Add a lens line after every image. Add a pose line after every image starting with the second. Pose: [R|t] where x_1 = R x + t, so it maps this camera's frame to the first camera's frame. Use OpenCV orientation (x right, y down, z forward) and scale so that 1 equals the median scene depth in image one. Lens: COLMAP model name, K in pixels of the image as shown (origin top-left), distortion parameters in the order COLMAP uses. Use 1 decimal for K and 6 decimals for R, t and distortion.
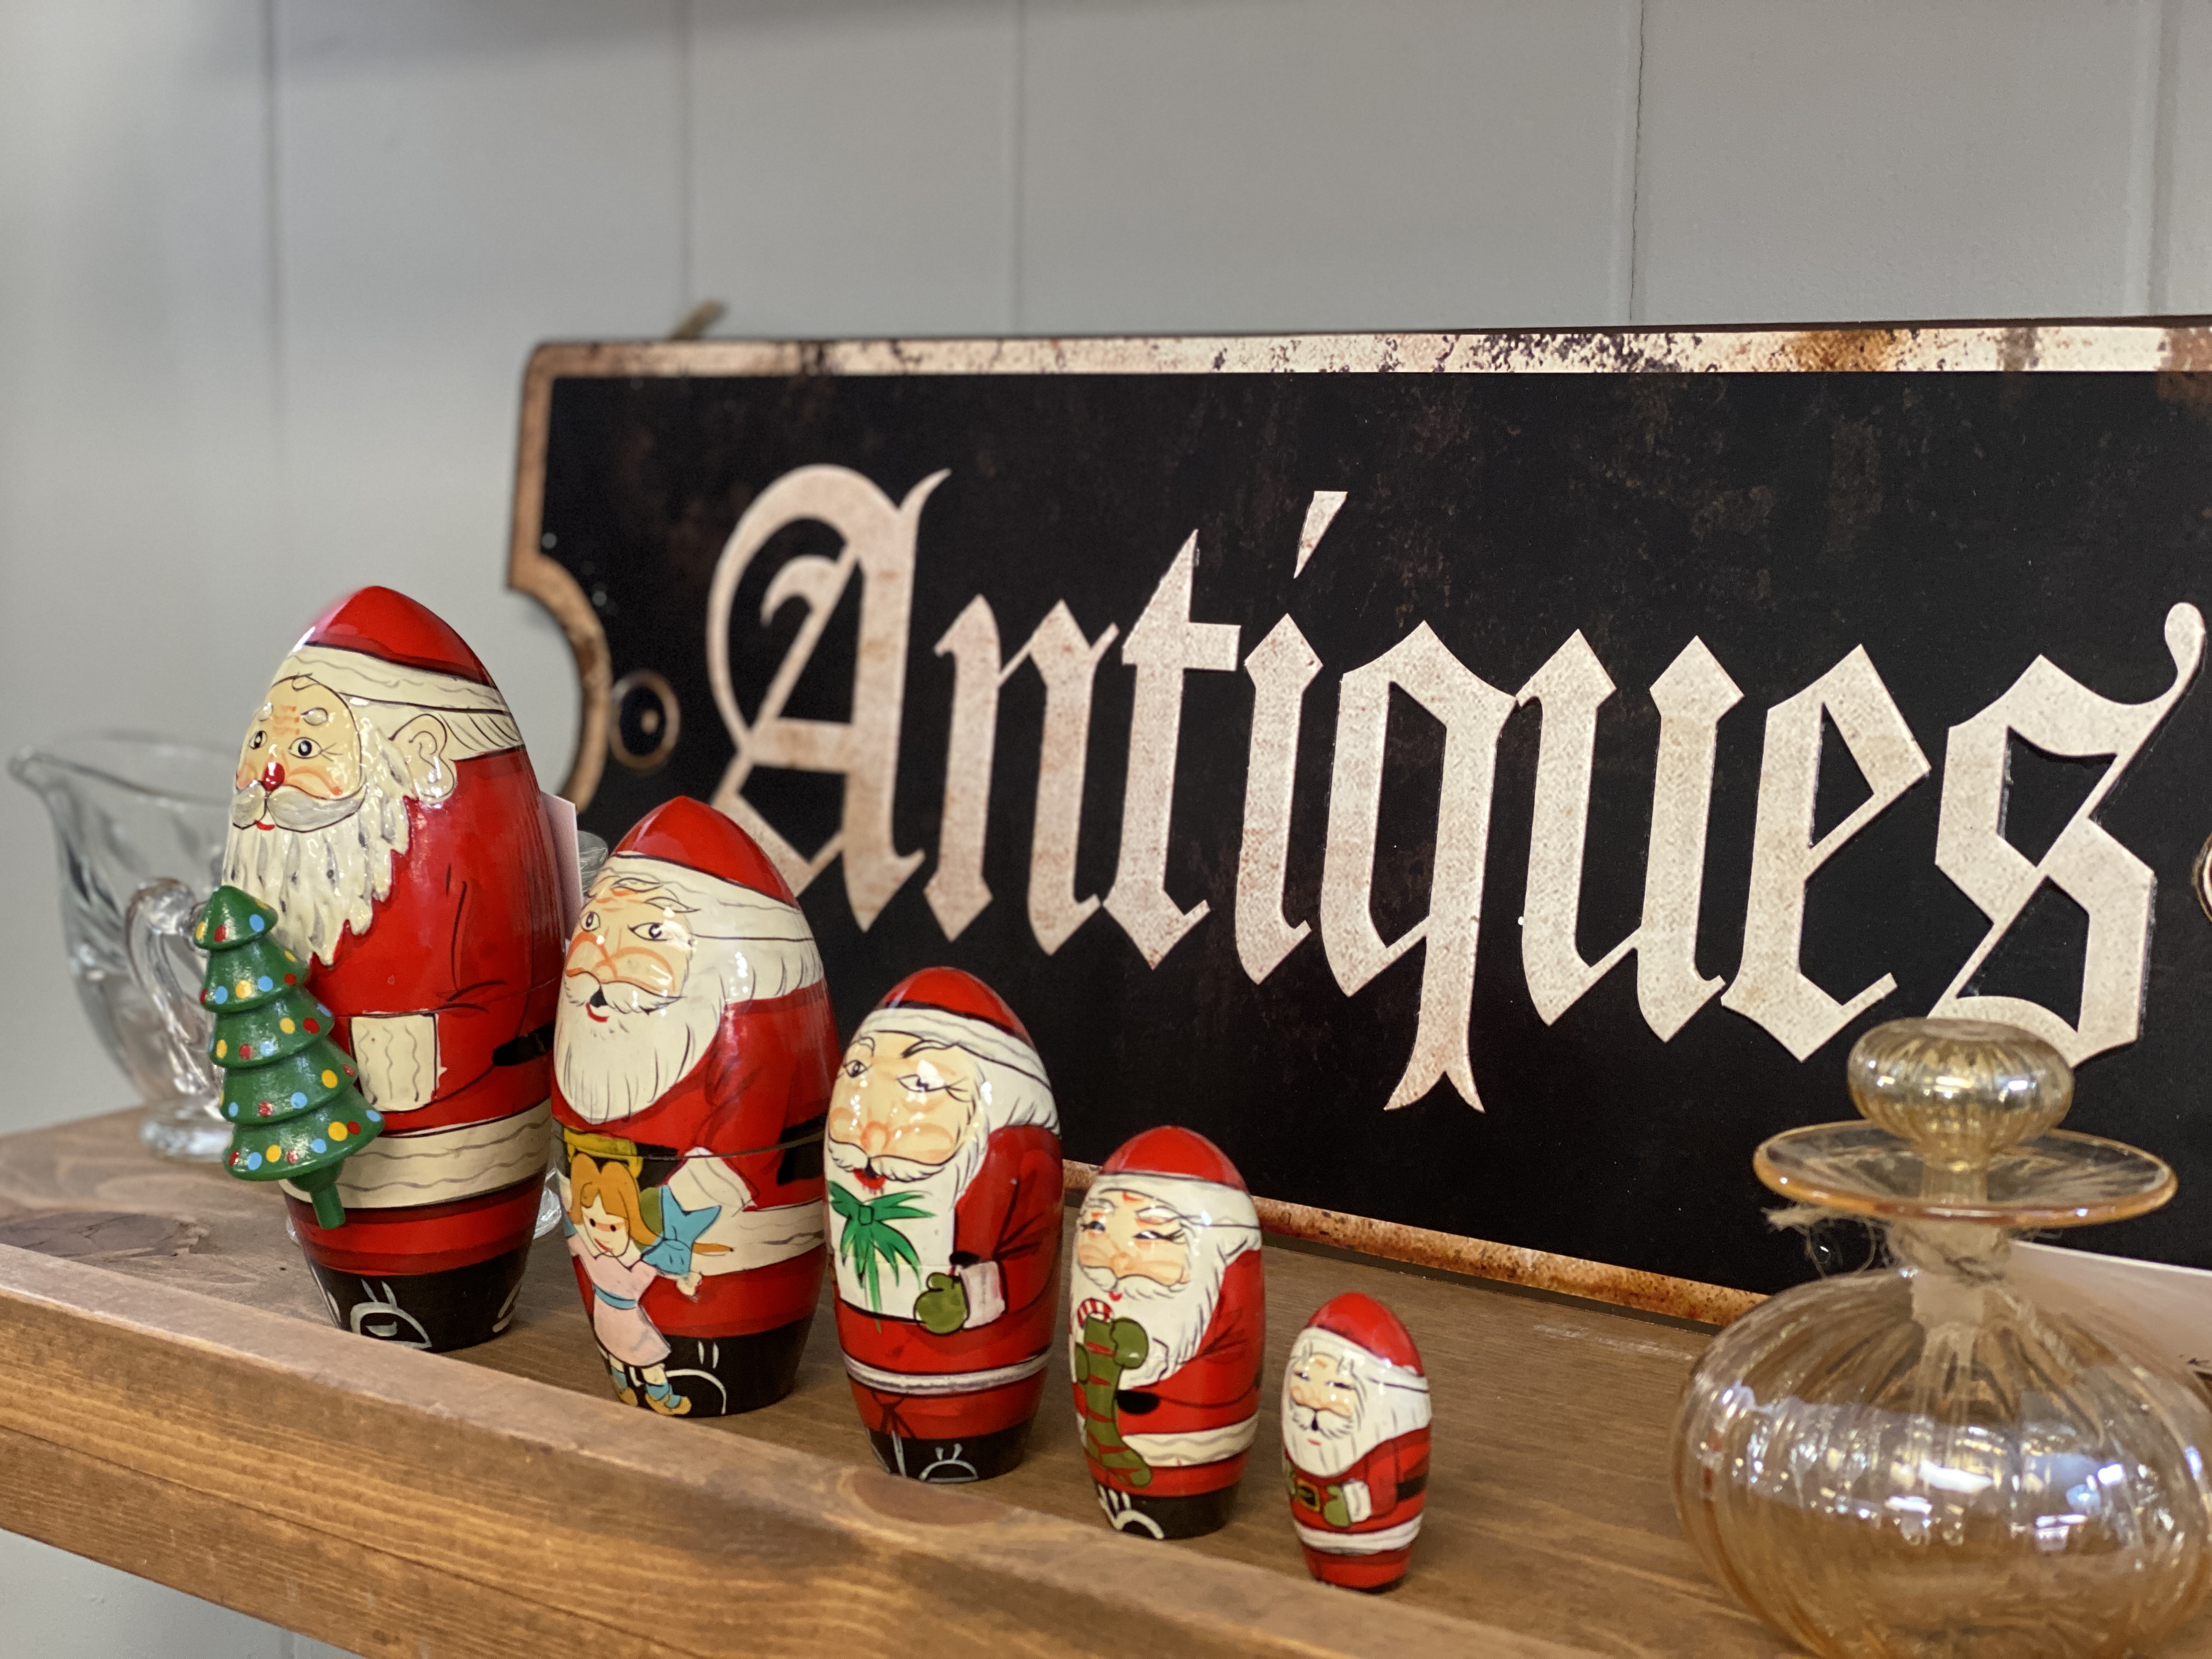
lens RADIAL K [[3387.6, 0, 1110.1], [0, 3387.6, 826.8], [0, 0, 1]] dist [0.105356, 0.000000]
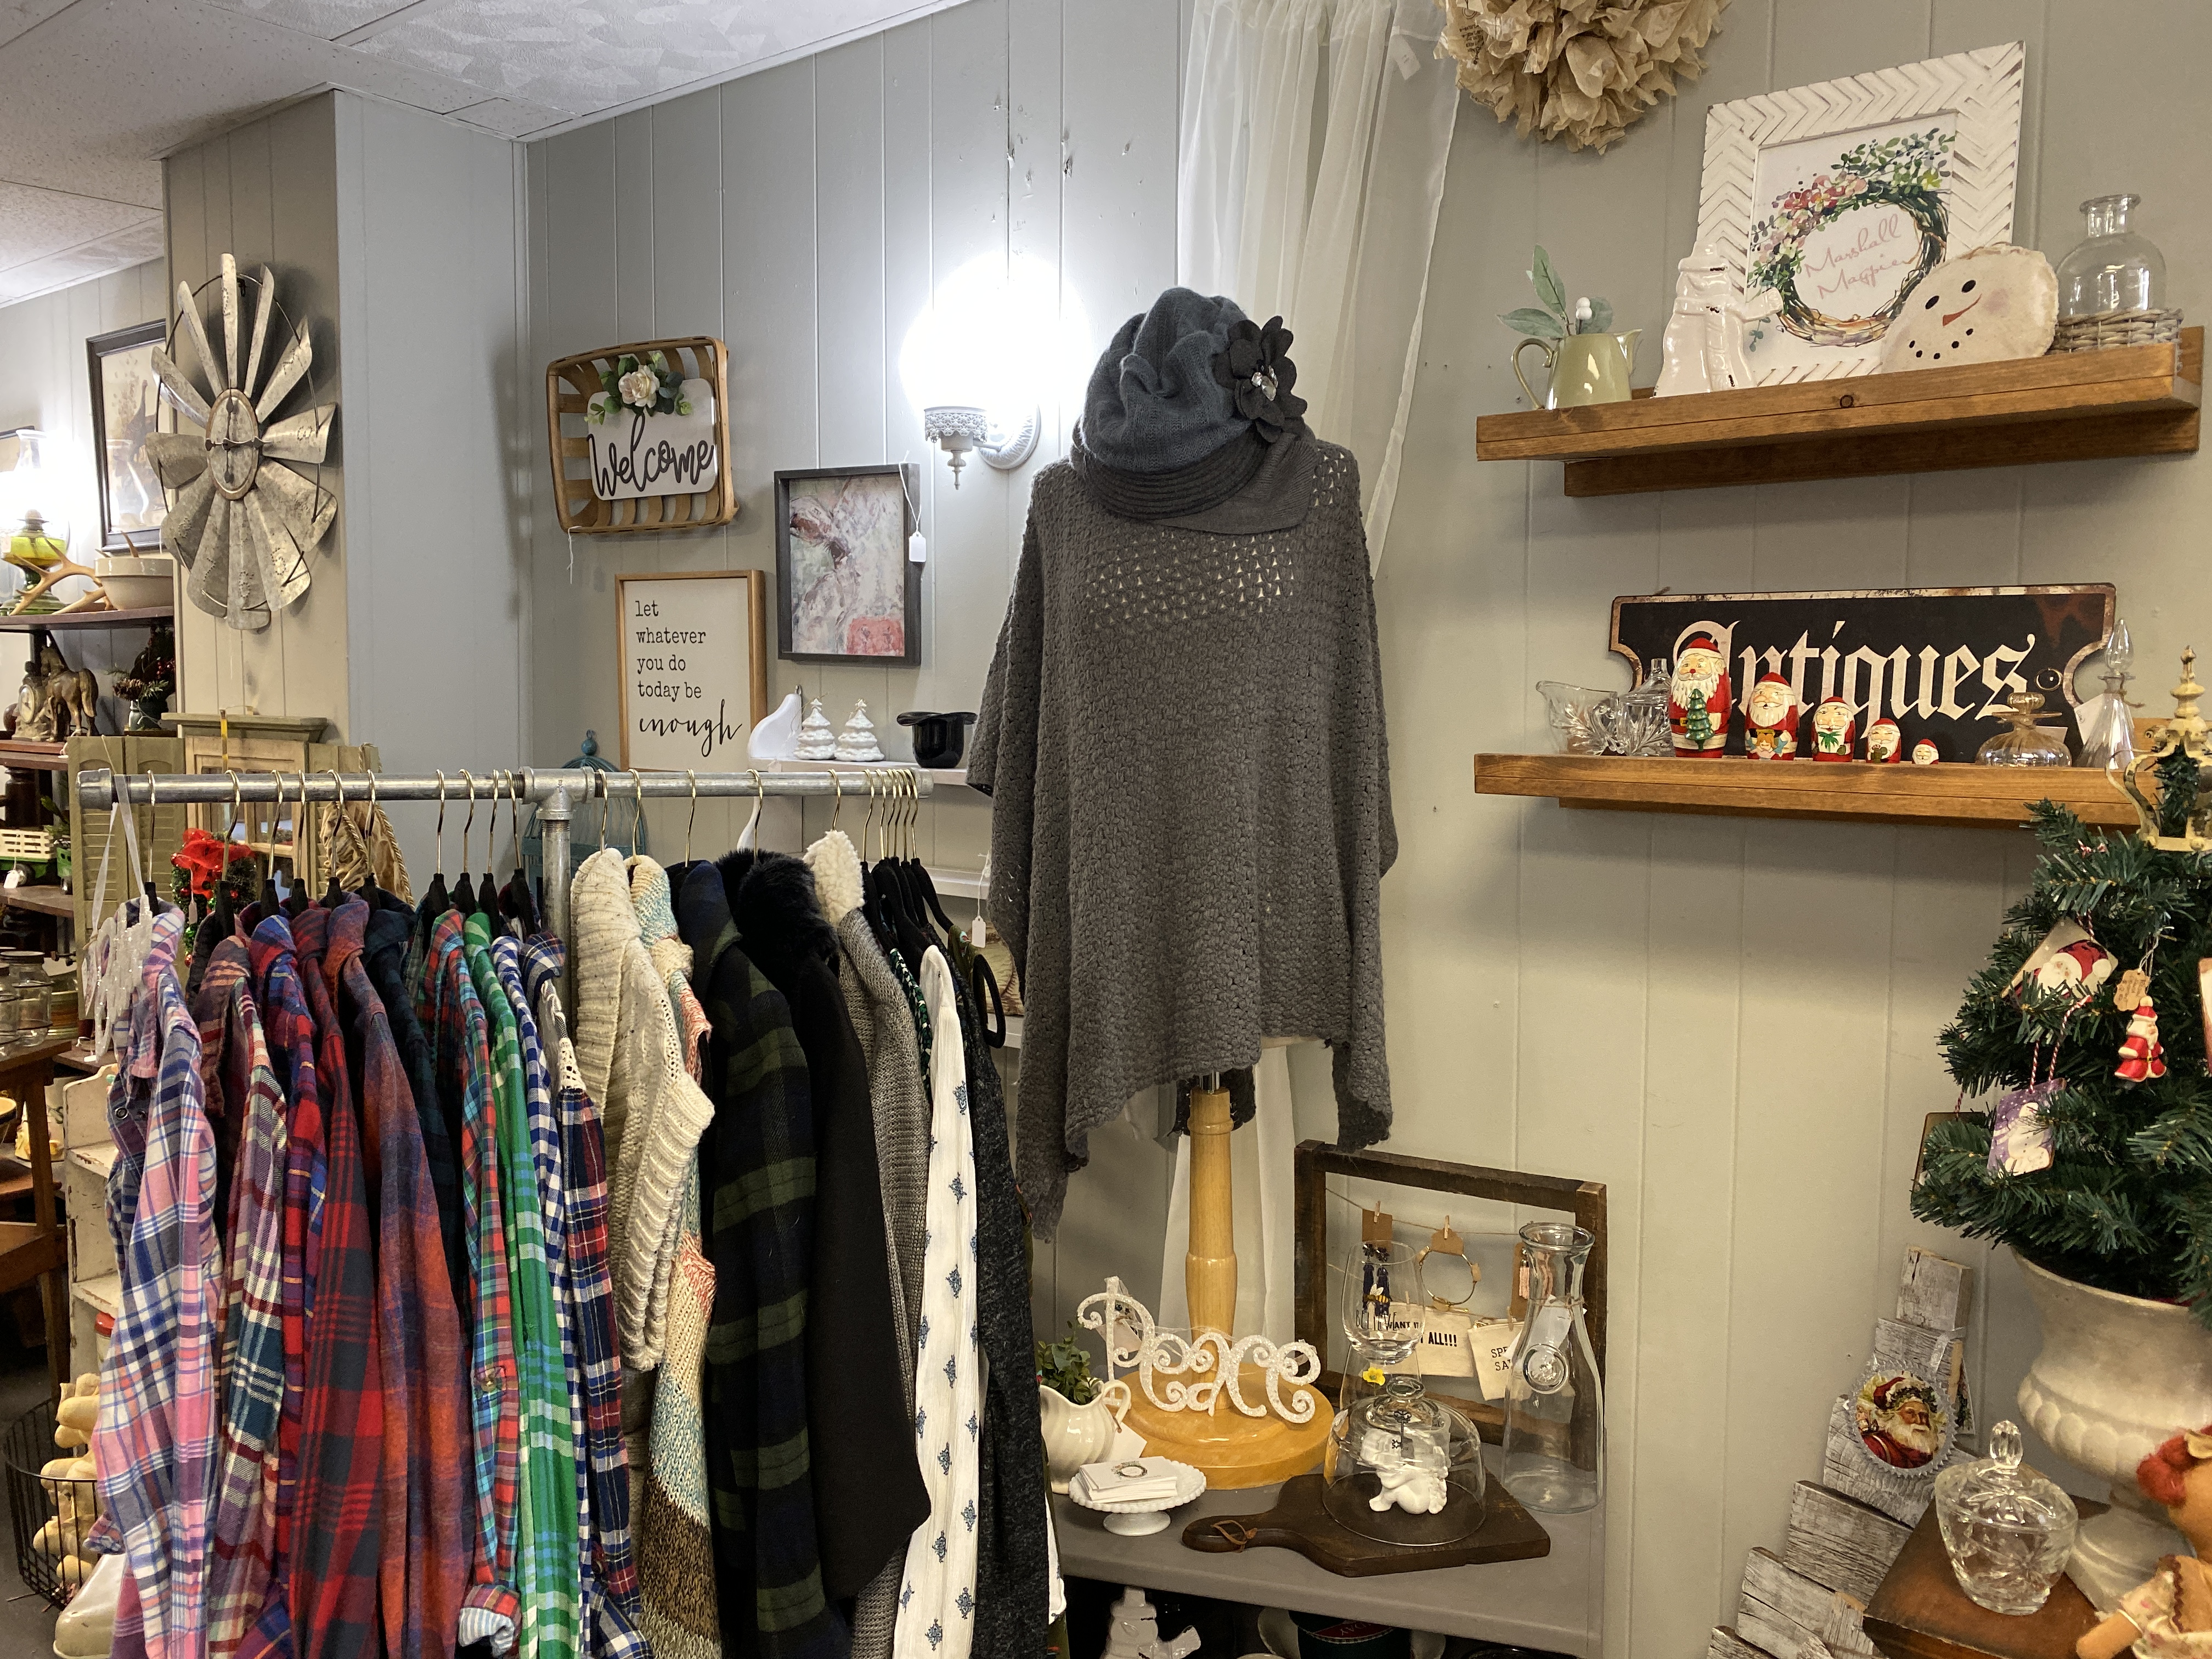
lens RADIAL K [[1666.4, 0, 1102.1], [0, 1666.4, 829.3], [0, 0, 1]] dist [-0.039972, -0.021592]
pose [[0.999850, -0.016478, -0.005410, -1.104471], [0.016384, 0.999723, -0.016907, 0.253413], [0.005687, 0.016816, 0.999842, -1.581198]]
